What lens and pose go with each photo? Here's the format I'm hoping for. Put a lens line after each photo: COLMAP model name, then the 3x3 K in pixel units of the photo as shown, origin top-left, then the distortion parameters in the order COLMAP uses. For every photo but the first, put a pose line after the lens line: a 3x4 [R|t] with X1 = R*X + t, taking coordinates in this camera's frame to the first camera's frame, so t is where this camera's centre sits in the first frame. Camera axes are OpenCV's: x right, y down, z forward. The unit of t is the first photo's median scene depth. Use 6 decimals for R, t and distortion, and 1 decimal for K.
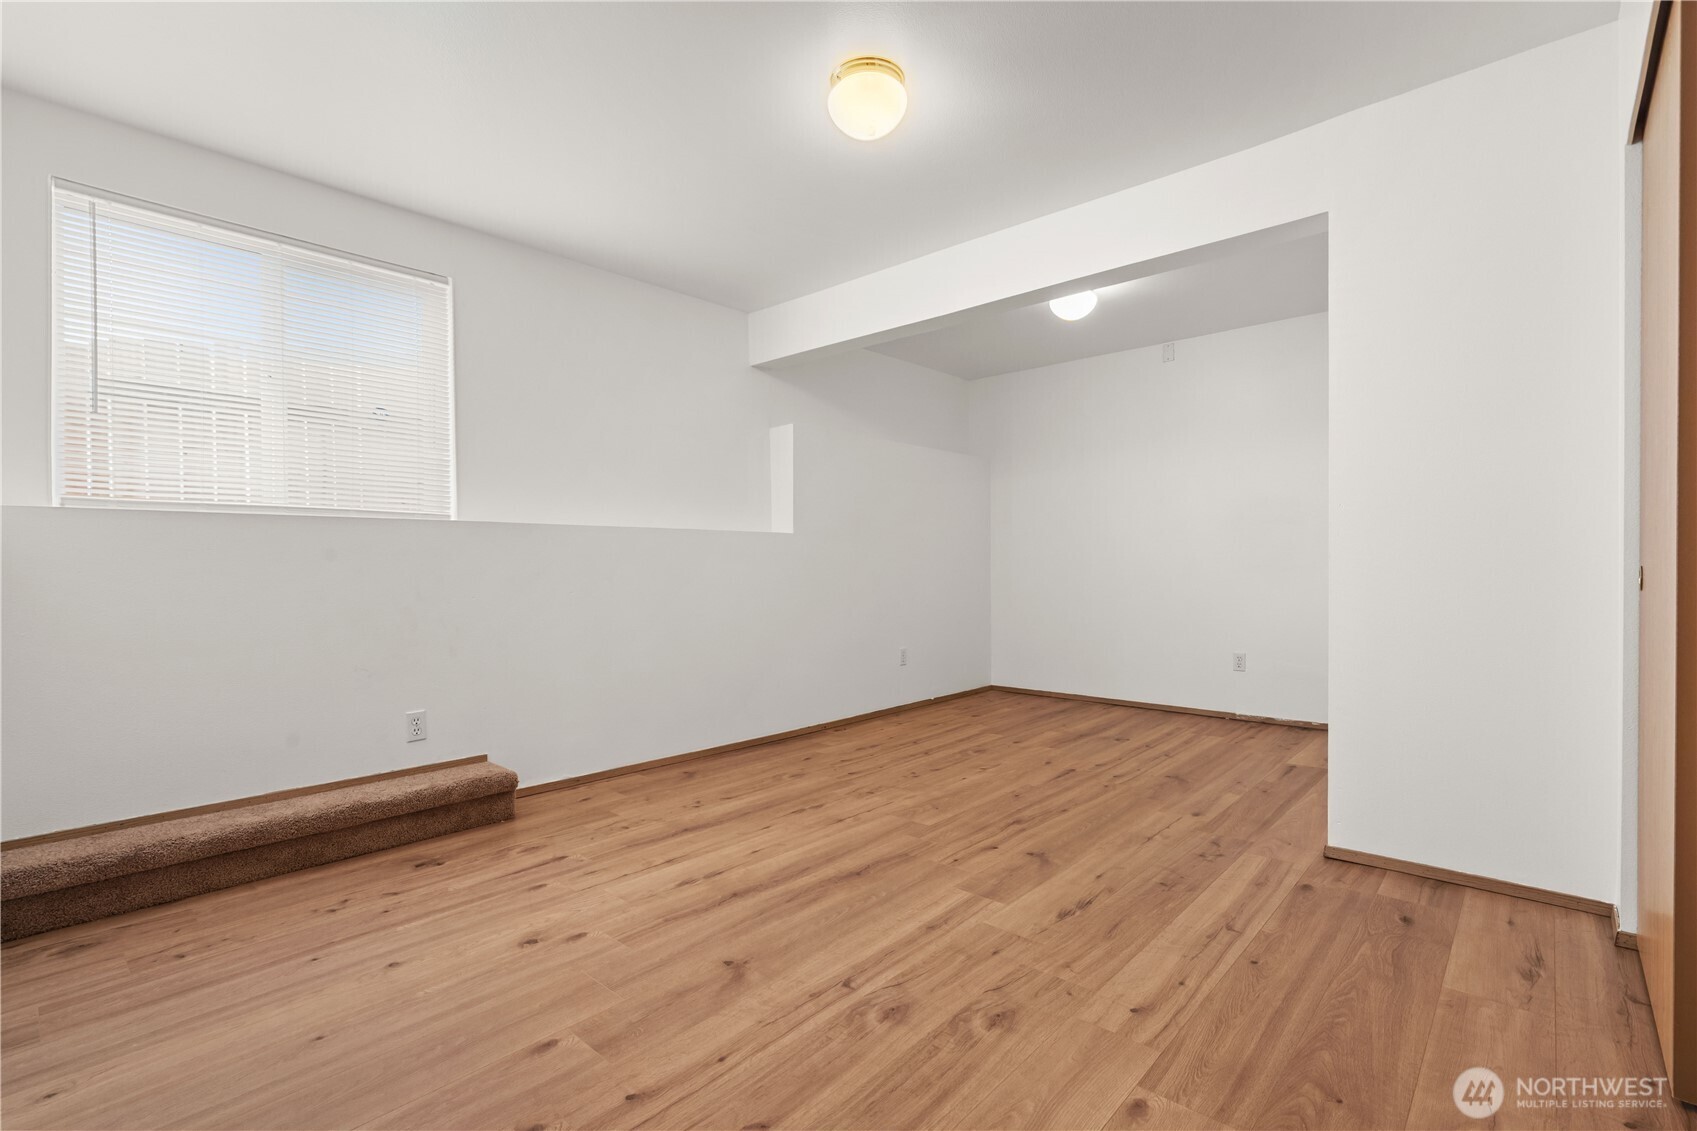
lens RADIAL K [[766.3, 0, 832.9], [0, 766.3, 575.2], [0, 0, 1]] dist [-0.000981, -0.000143]
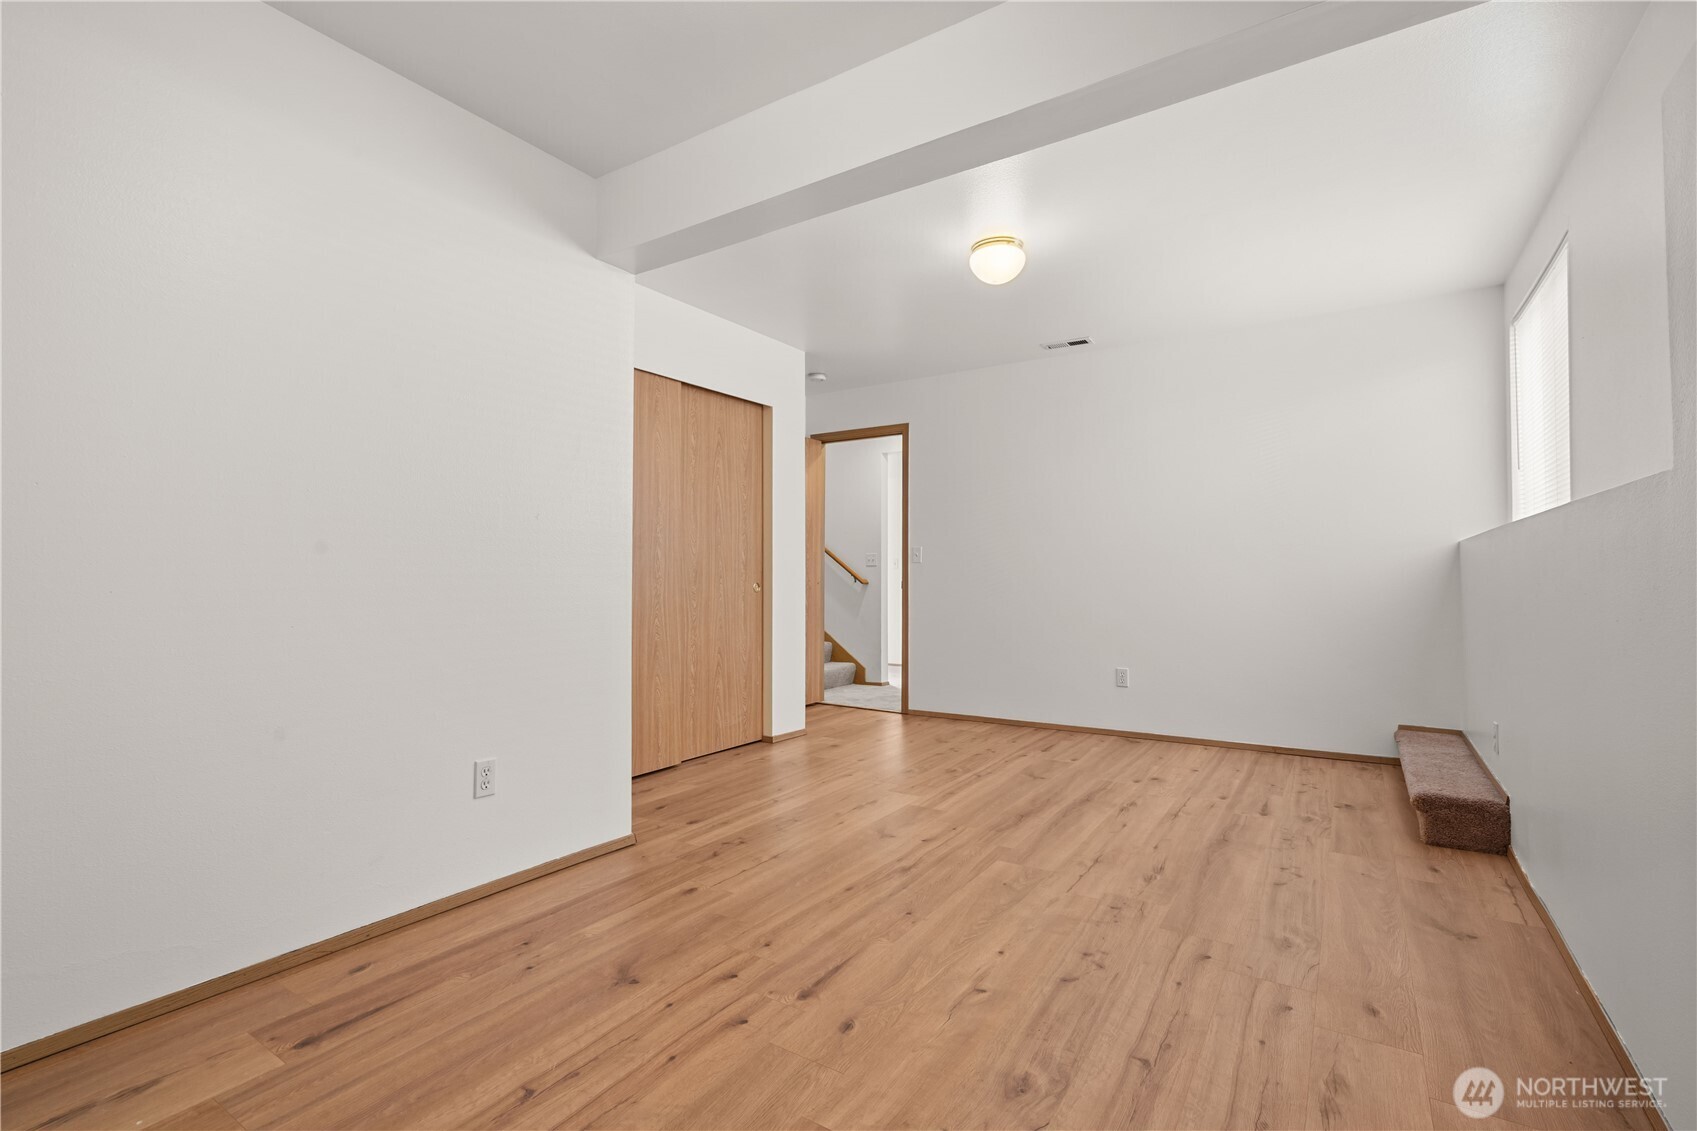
lens RADIAL K [[766.3, 0, 832.9], [0, 766.3, 575.2], [0, 0, 1]] dist [-0.000981, -0.000143]
pose [[-0.986778, 0.007433, -0.161908, 0.474622], [0.005877, 0.999932, 0.010084, -0.028578], [0.161972, 0.008999, -0.986754, 1.897875]]
